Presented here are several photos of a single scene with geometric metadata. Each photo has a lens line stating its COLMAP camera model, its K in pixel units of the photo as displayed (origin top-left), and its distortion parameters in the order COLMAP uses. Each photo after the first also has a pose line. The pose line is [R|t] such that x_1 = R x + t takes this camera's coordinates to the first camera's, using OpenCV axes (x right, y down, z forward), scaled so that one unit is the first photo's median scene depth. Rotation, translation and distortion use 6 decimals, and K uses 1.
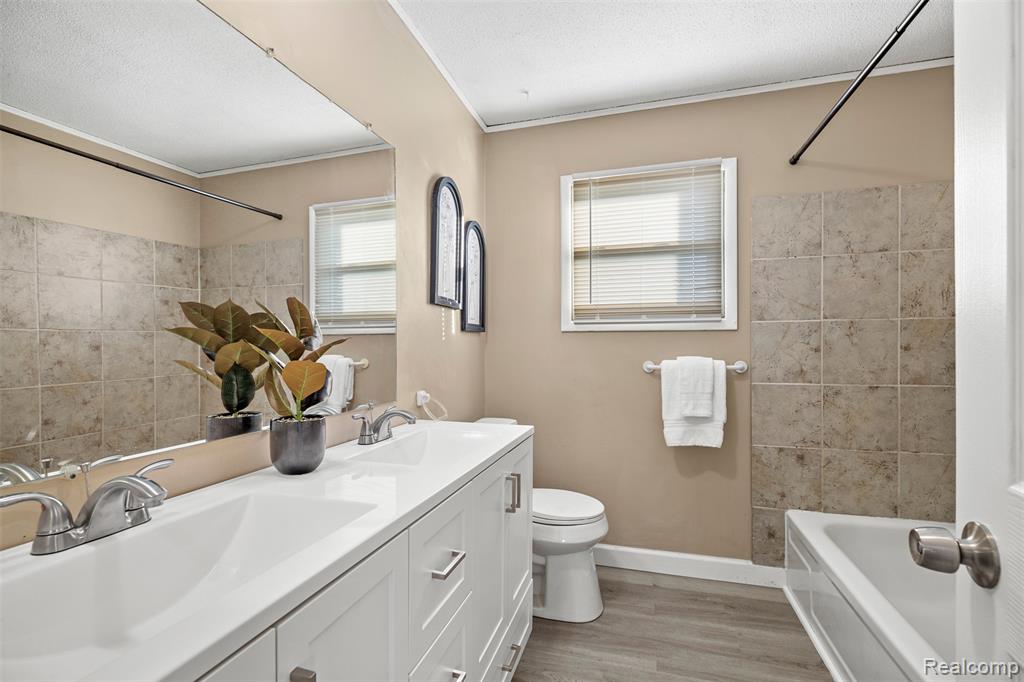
lens RADIAL K [[463.1, 0, 512.5], [0, 463.1, 346.5], [0, 0, 1]] dist [0.013631, -0.000233]
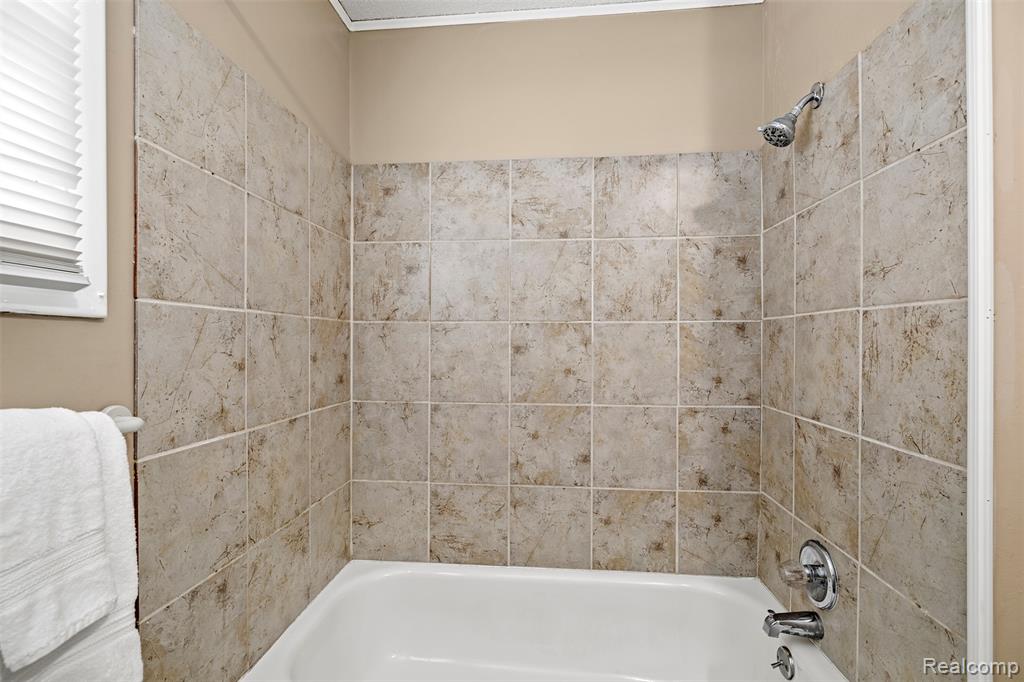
lens RADIAL K [[463.1, 0, 512.8], [0, 463.1, 343.3], [0, 0, 1]] dist [0.013631, -0.000233]
pose [[-0.198918, 0.002520, 0.980013, 0.078914], [-0.007128, 0.999967, -0.004018, -0.019125], [-0.979990, -0.007784, -0.198894, 0.809054]]
